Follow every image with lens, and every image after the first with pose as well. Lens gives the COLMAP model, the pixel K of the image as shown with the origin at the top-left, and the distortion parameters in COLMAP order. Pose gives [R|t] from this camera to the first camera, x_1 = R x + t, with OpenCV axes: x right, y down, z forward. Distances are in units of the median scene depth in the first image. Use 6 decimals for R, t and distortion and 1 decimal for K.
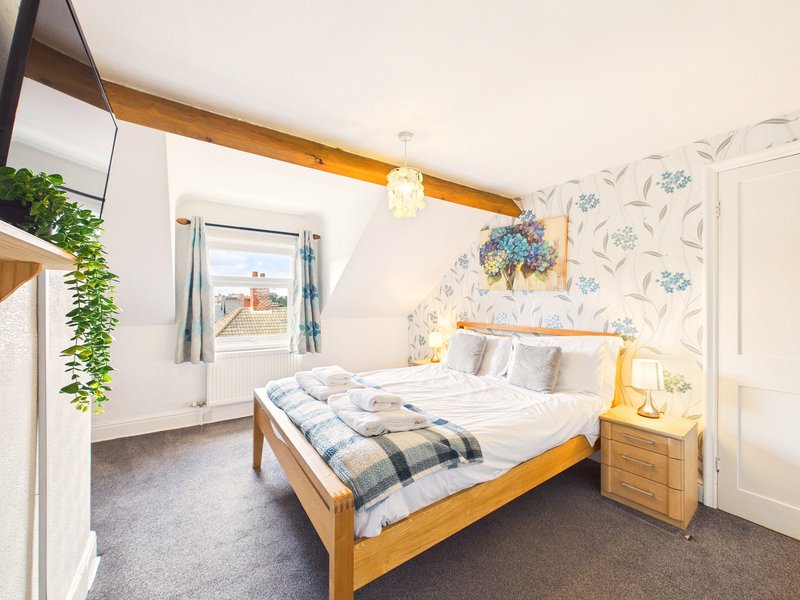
lens RADIAL K [[321.2, 0, 399.1], [0, 321.2, 307.9], [0, 0, 1]] dist [-0.001270, -0.000201]
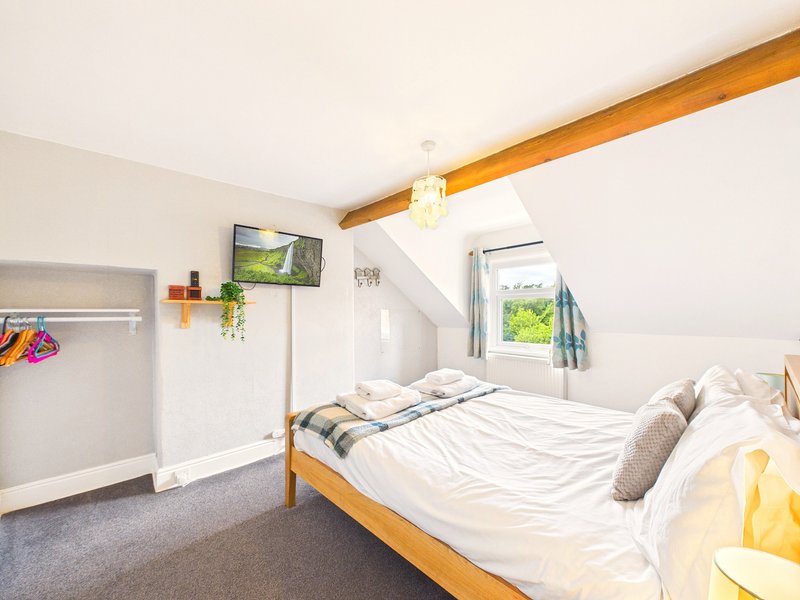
lens RADIAL K [[320.6, 0, 399.4], [0, 320.6, 323.8], [0, 0, 1]] dist [0.000022, -0.000030]
pose [[0.154569, 0.031476, -0.987480, 0.854717], [-0.012118, 0.999478, 0.029961, -0.010123], [0.987908, 0.007335, 0.154870, 0.646573]]
